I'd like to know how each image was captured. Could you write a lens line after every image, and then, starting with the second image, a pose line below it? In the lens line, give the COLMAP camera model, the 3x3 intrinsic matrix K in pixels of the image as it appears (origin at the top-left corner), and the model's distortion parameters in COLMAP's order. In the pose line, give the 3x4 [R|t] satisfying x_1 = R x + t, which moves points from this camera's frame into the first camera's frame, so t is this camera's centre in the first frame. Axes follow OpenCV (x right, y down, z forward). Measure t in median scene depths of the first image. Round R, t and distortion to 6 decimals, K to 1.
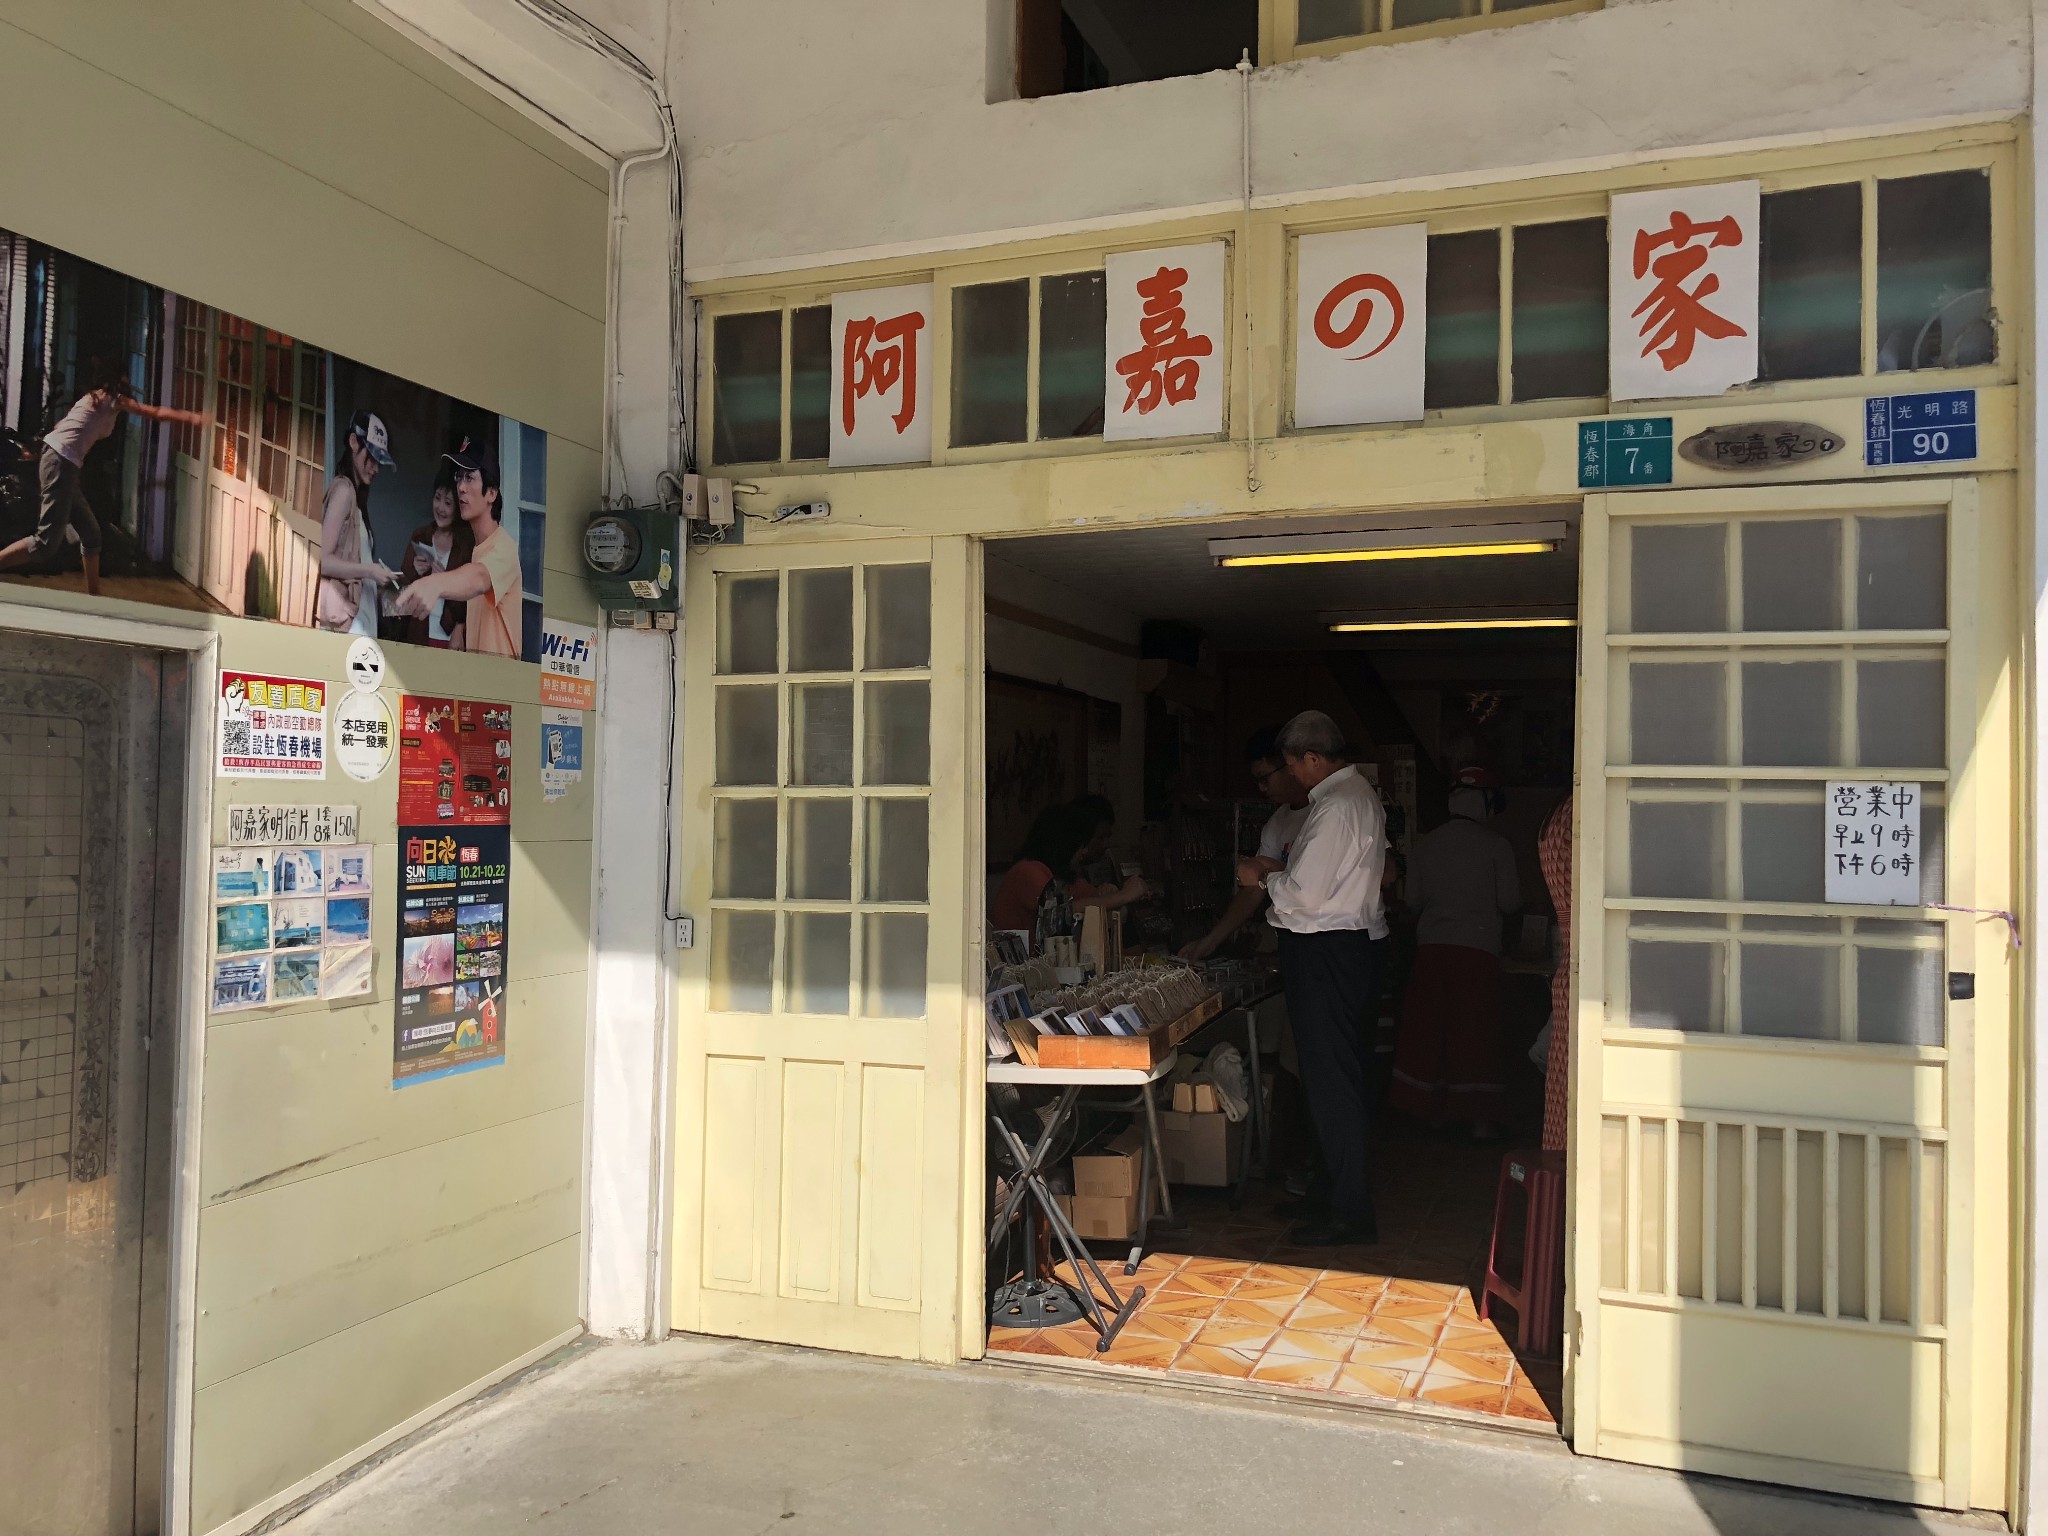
lens RADIAL K [[1662.0, 0, 1014.0], [0, 1662.0, 777.1], [0, 0, 1]] dist [0.002489, -0.007466]
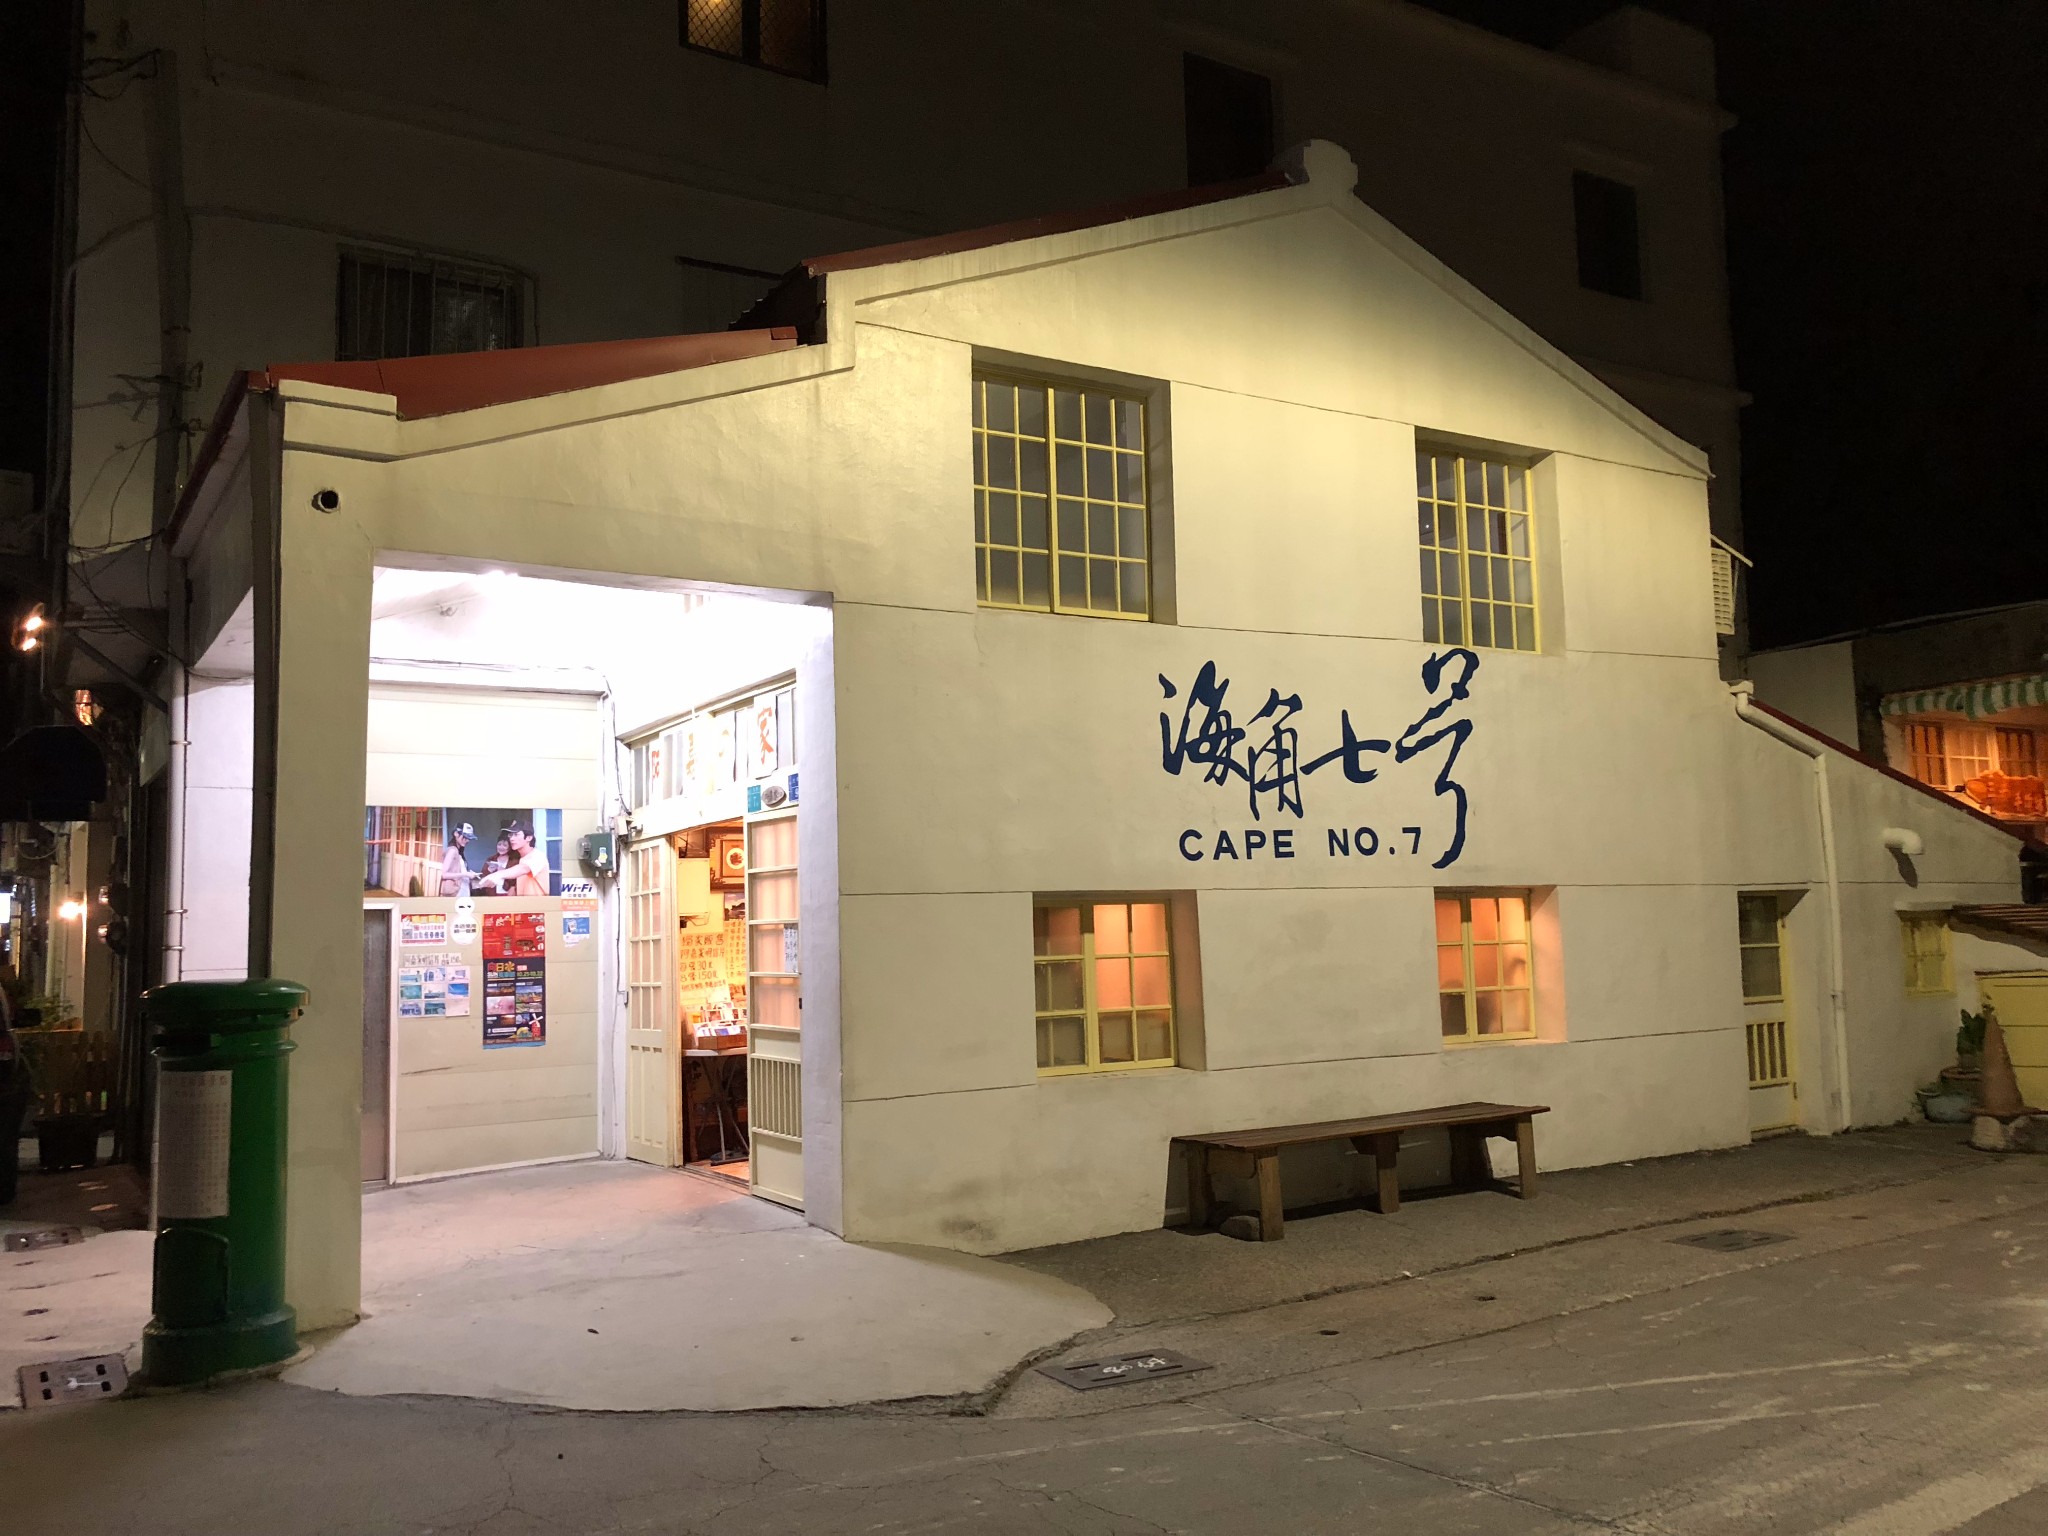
lens RADIAL K [[1691.2, 0, 1024.0], [0, 1691.2, 768.0], [0, 0, 1]] dist [0.109040, -0.327167]
pose [[0.778200, -0.097307, -0.620432, 2.304239], [0.051457, 0.994481, -0.091430, 0.018739], [0.625904, 0.039225, 0.778913, -0.775637]]
